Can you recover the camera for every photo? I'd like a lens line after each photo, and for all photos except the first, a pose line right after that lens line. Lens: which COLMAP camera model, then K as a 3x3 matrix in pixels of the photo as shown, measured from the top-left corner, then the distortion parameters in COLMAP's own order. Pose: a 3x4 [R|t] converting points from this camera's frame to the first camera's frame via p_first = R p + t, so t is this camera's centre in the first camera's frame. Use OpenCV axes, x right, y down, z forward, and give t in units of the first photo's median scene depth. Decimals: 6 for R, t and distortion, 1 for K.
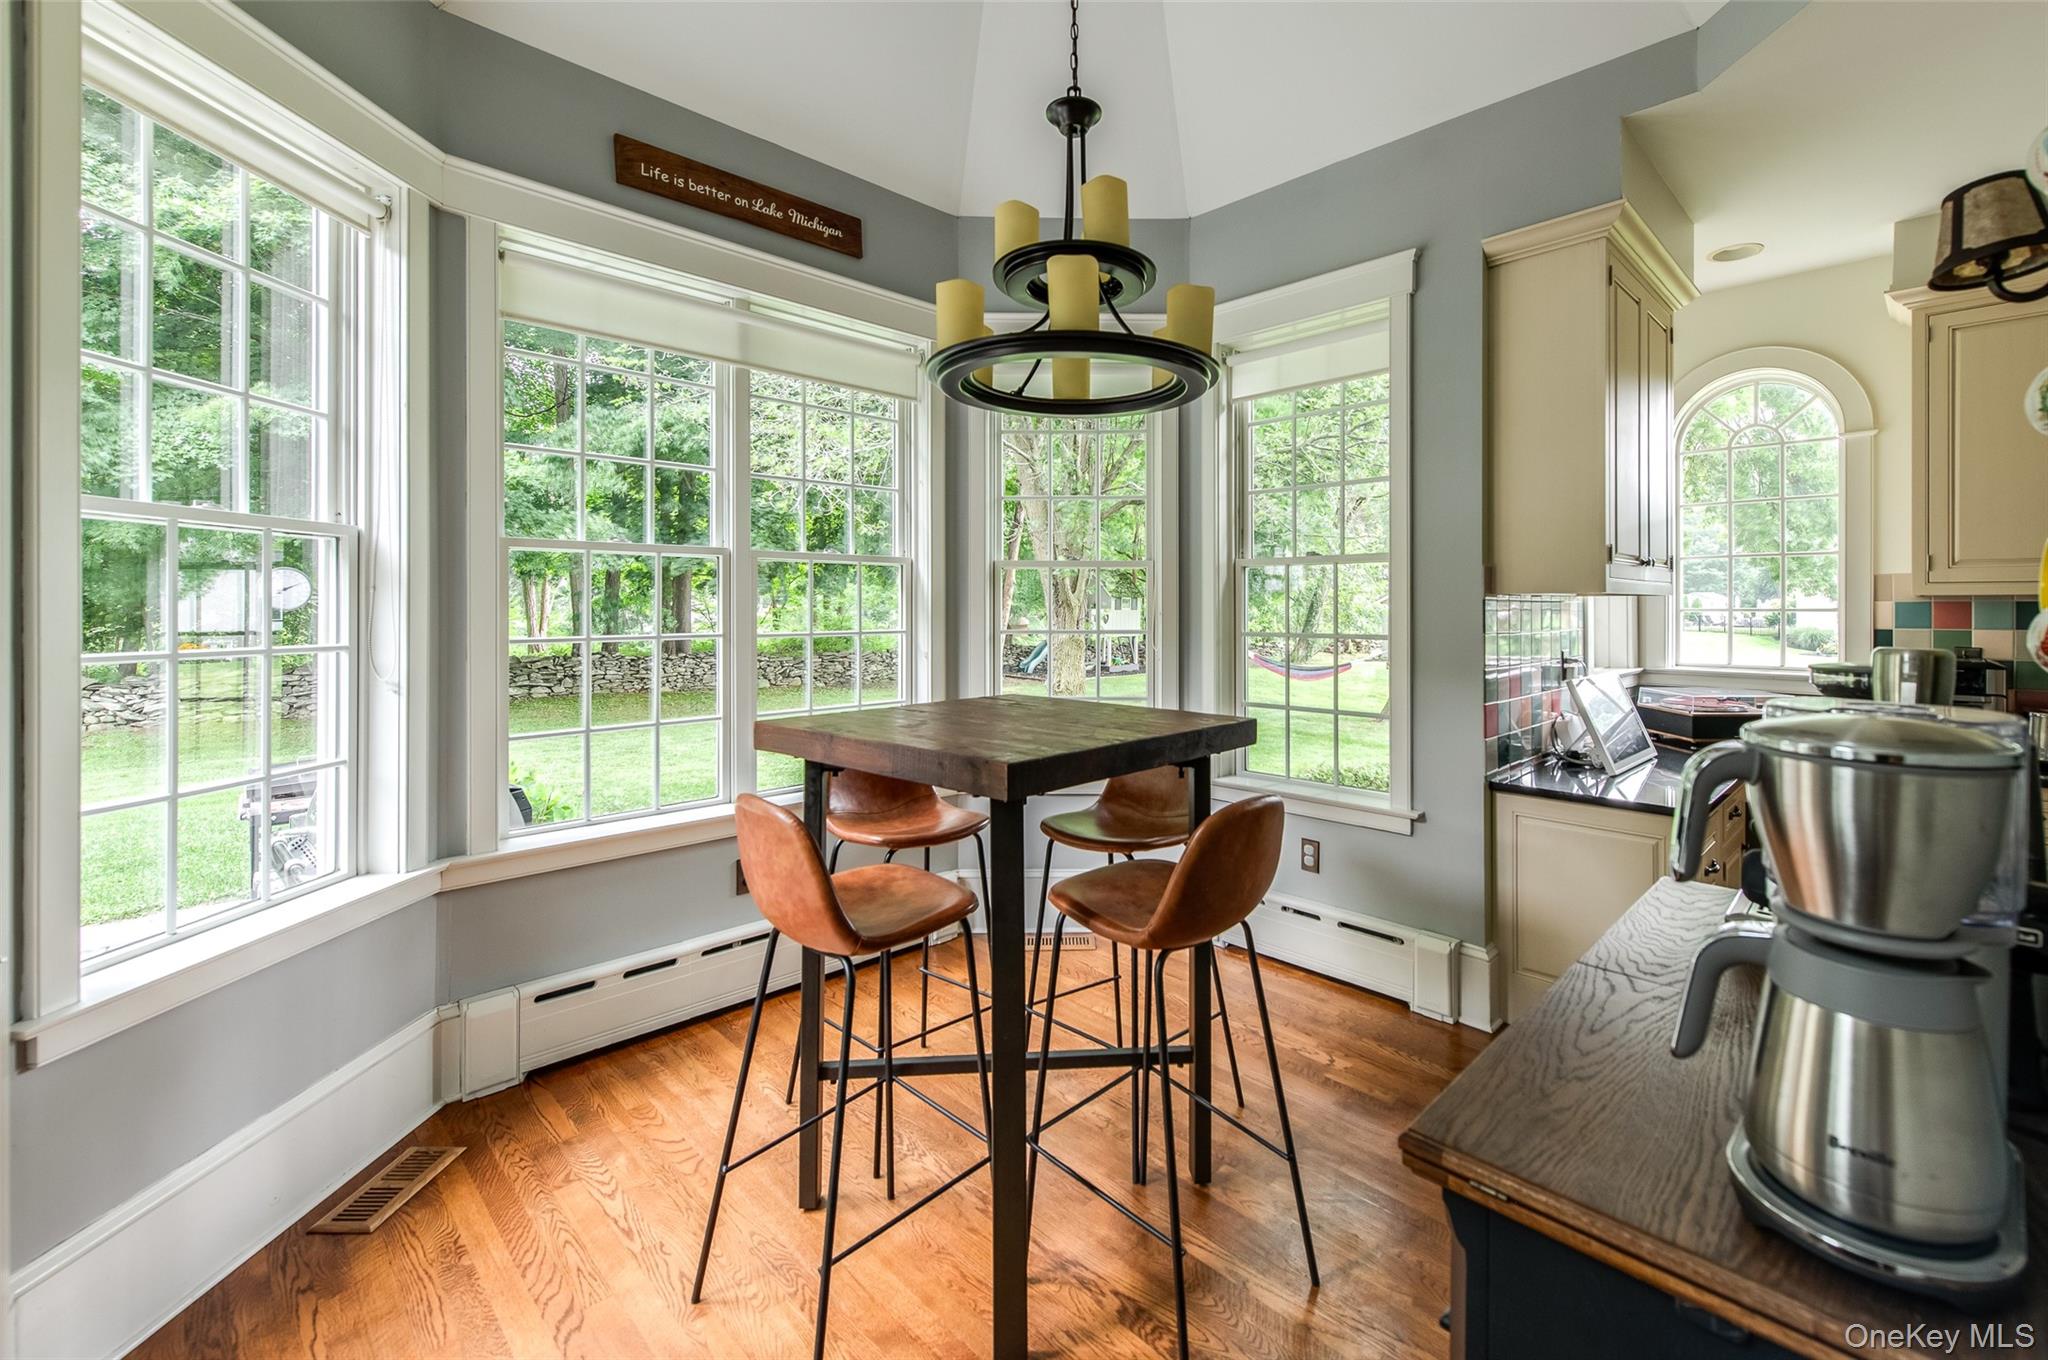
lens RADIAL K [[871.7, 0, 1084.7], [0, 871.7, 611.0], [0, 0, 1]] dist [0.003469, -0.000119]
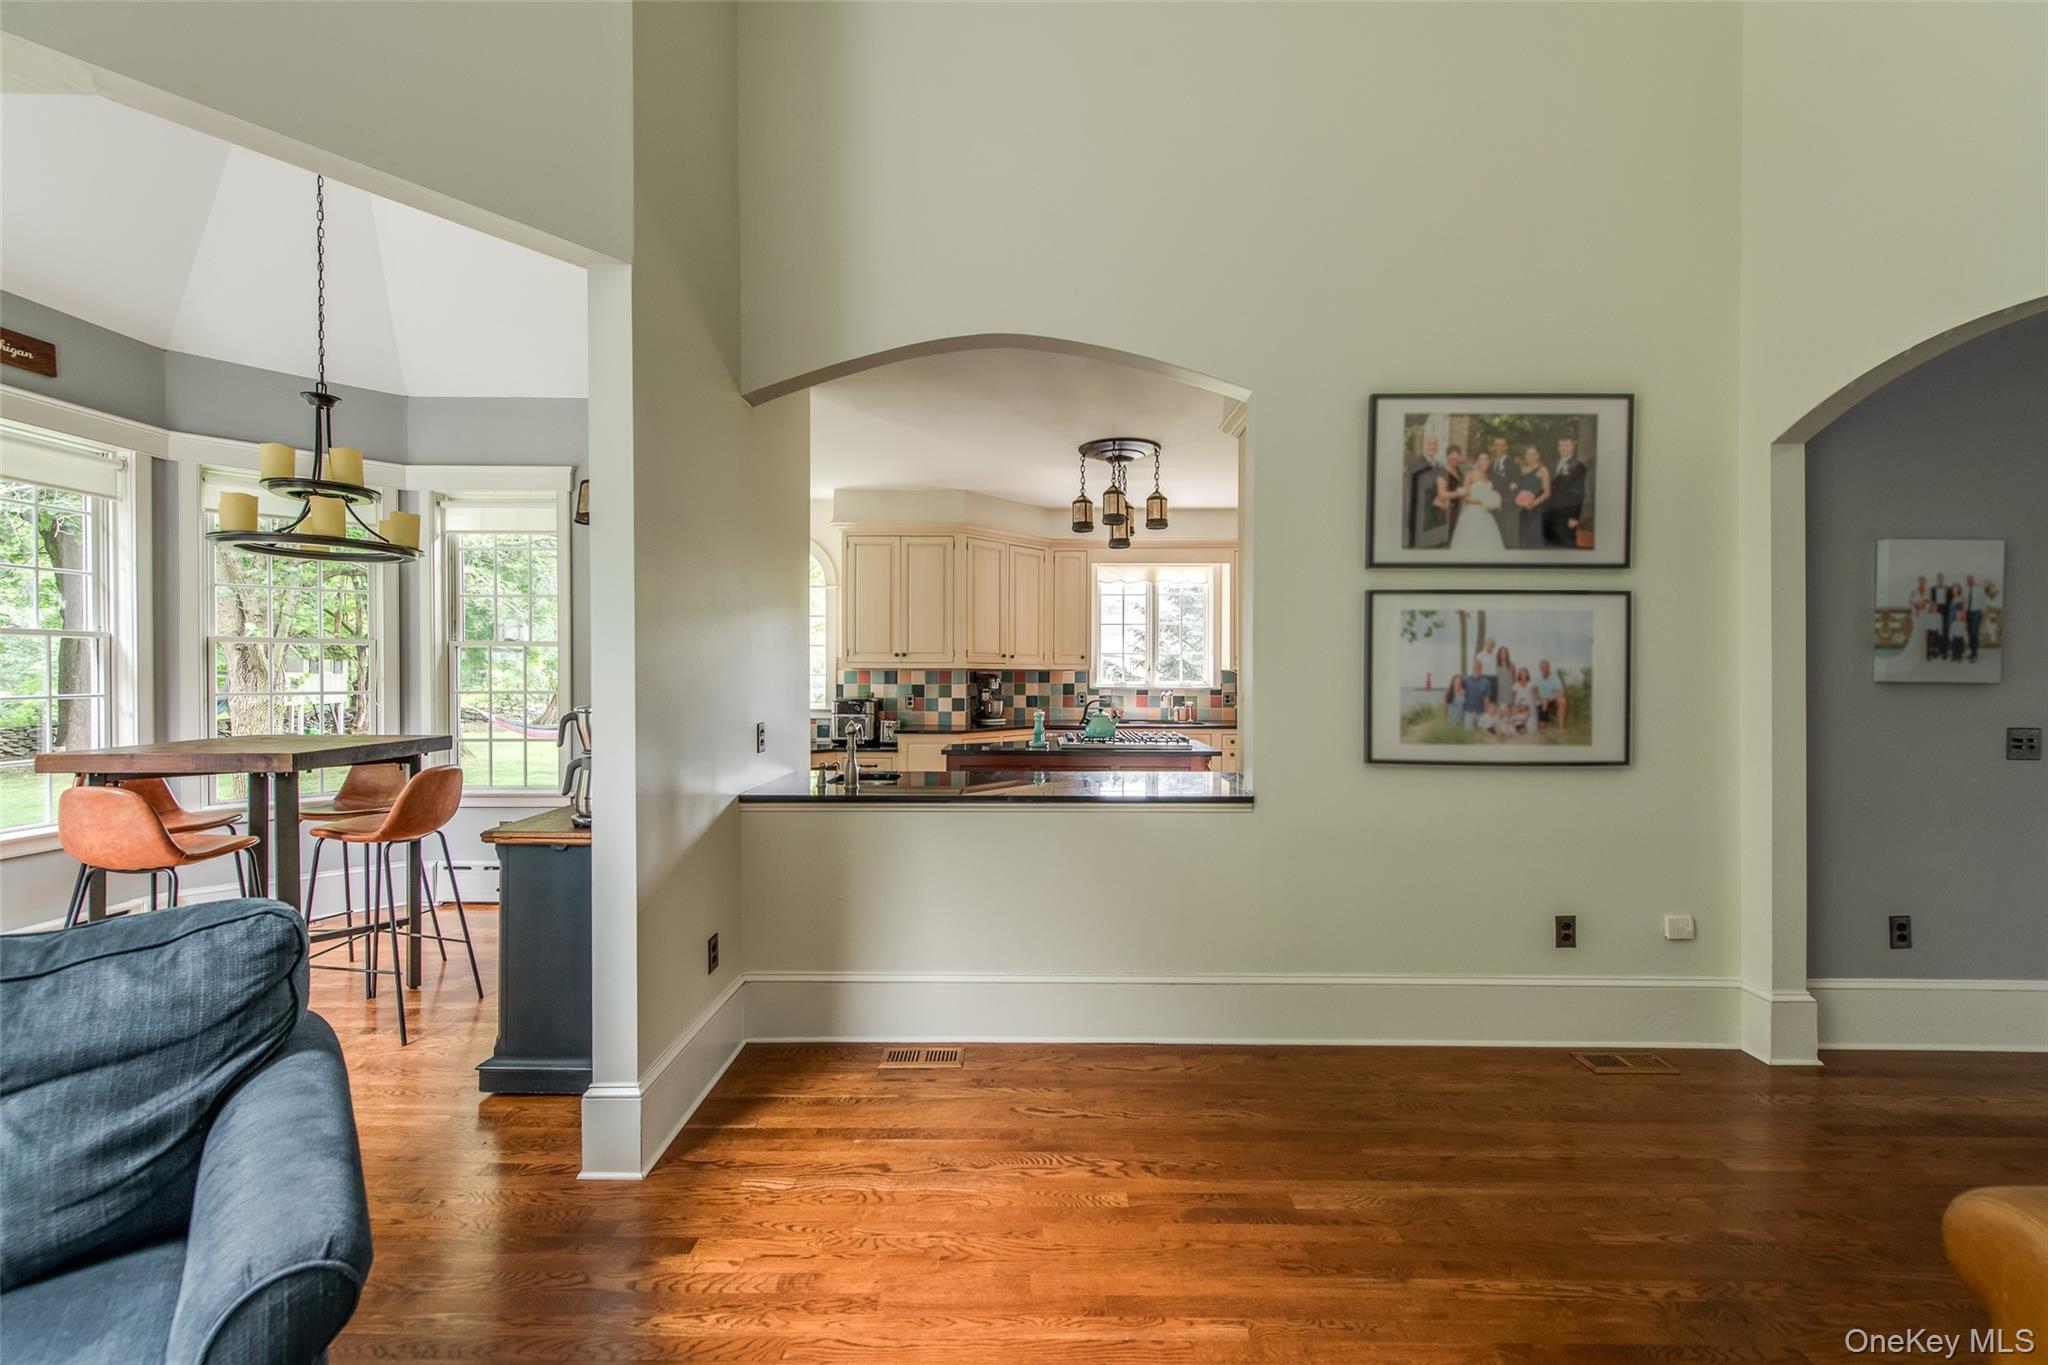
lens RADIAL K [[800.7, 0, 1027.0], [0, 800.7, 676.4], [0, 0, 1]] dist [0.011624, -0.003939]
pose [[0.717628, -0.003183, 0.696419, -0.113244], [-0.000116, 0.999989, 0.004690, -0.010633], [-0.696427, -0.003446, 0.717620, -1.041958]]
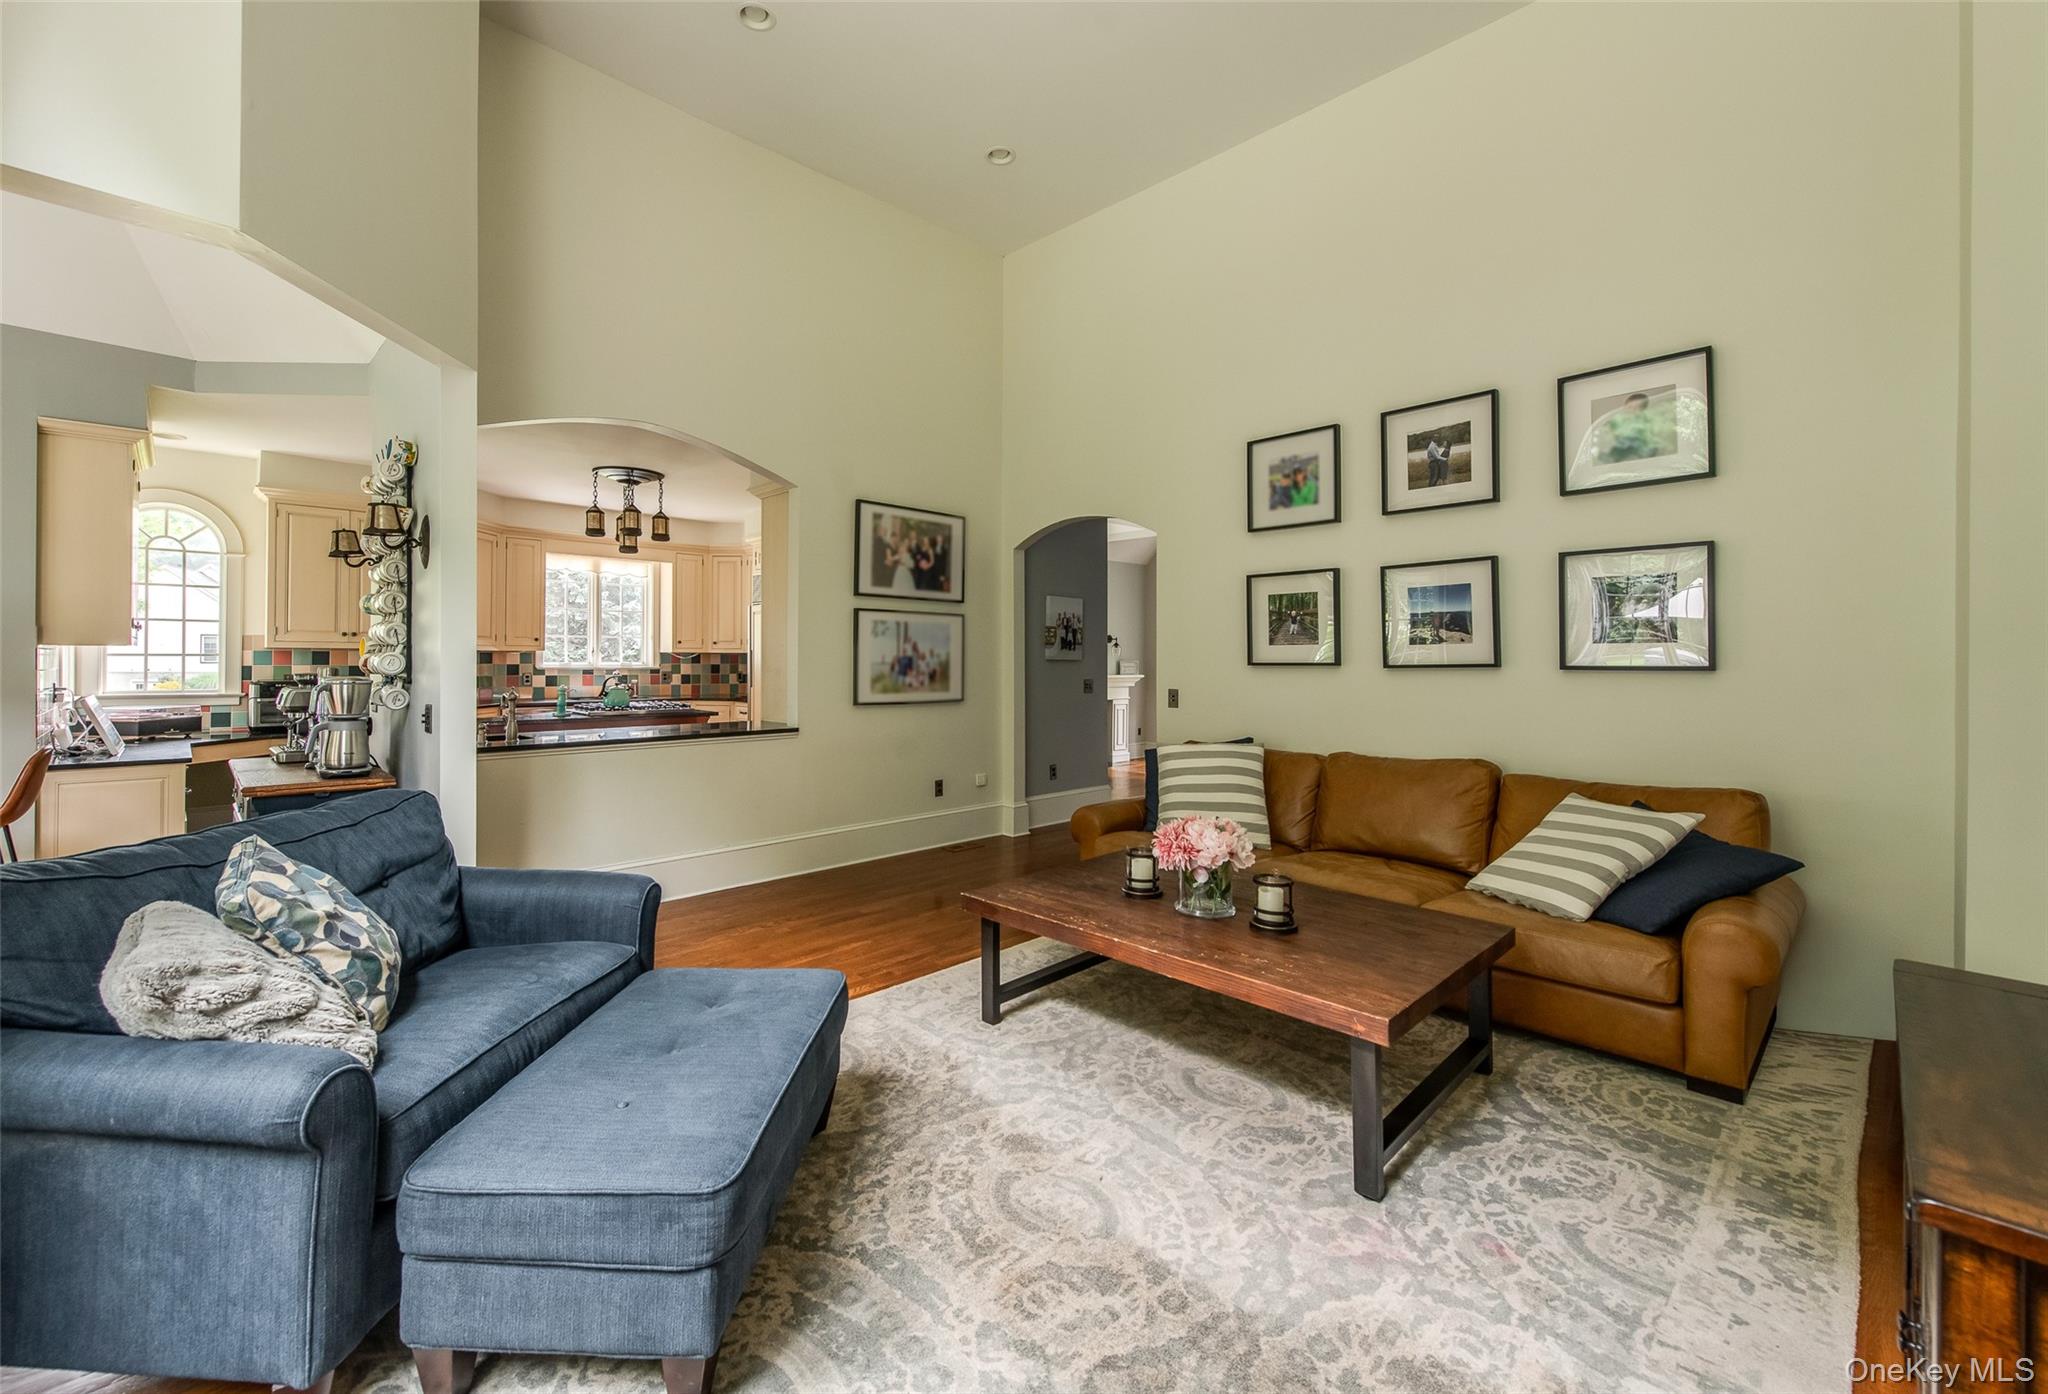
lens RADIAL K [[843.2, 0, 999.5], [0, 843.2, 644.5], [0, 0, 1]] dist [0.003416, 0.000032]
pose [[0.022836, 0.014882, 0.999628, -1.294037], [-0.003380, 0.999885, -0.014808, -0.004154], [-0.999734, -0.003041, 0.022884, -0.960713]]
